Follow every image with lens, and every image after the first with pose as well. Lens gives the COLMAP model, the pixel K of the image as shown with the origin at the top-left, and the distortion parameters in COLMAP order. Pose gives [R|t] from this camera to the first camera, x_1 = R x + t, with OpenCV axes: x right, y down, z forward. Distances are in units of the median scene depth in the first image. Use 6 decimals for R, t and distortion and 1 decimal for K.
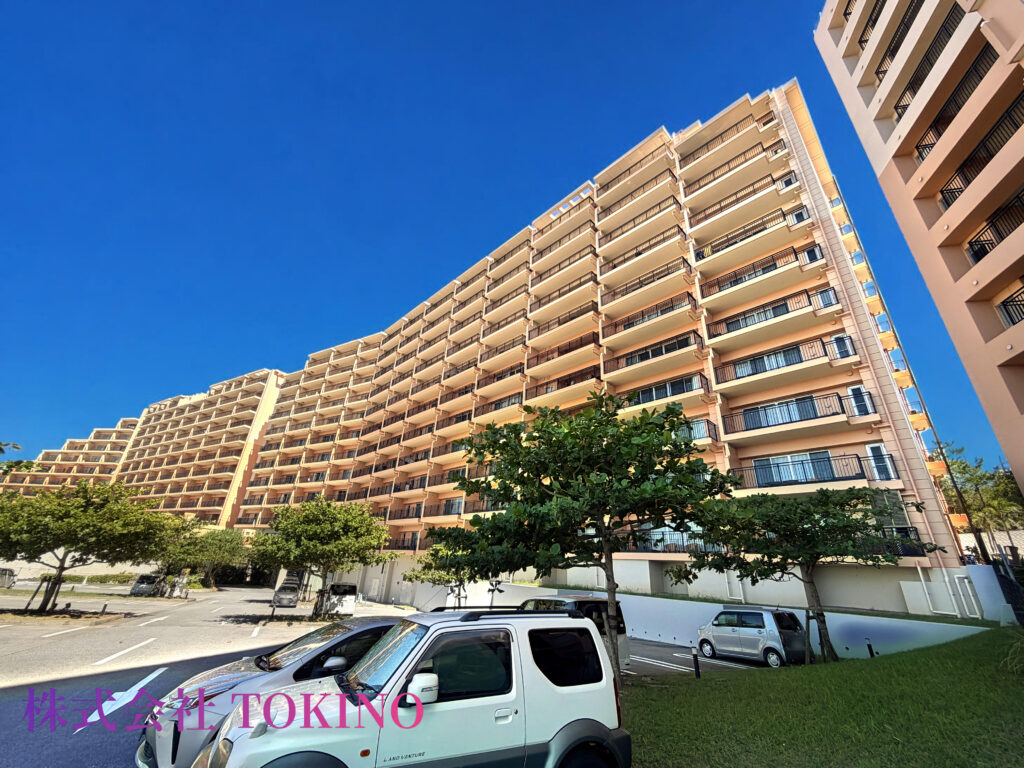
lens RADIAL K [[413.3, 0, 510.8], [0, 413.3, 379.2], [0, 0, 1]] dist [-0.002463, -0.000367]
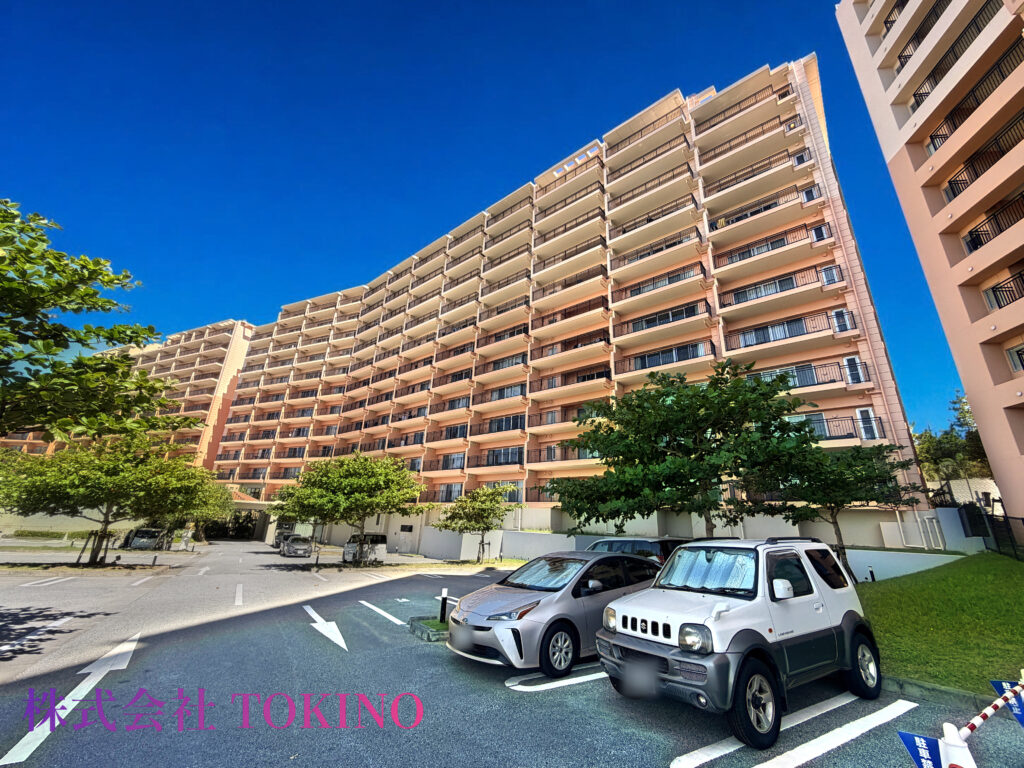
lens RADIAL K [[413.3, 0, 510.7], [0, 413.3, 380.5], [0, 0, 1]] dist [-0.002463, -0.000367]
pose [[0.994876, 0.019223, 0.099259, -0.135777], [-0.029461, 0.994272, 0.102737, -0.004841], [-0.096715, -0.105135, 0.989744, -0.018880]]
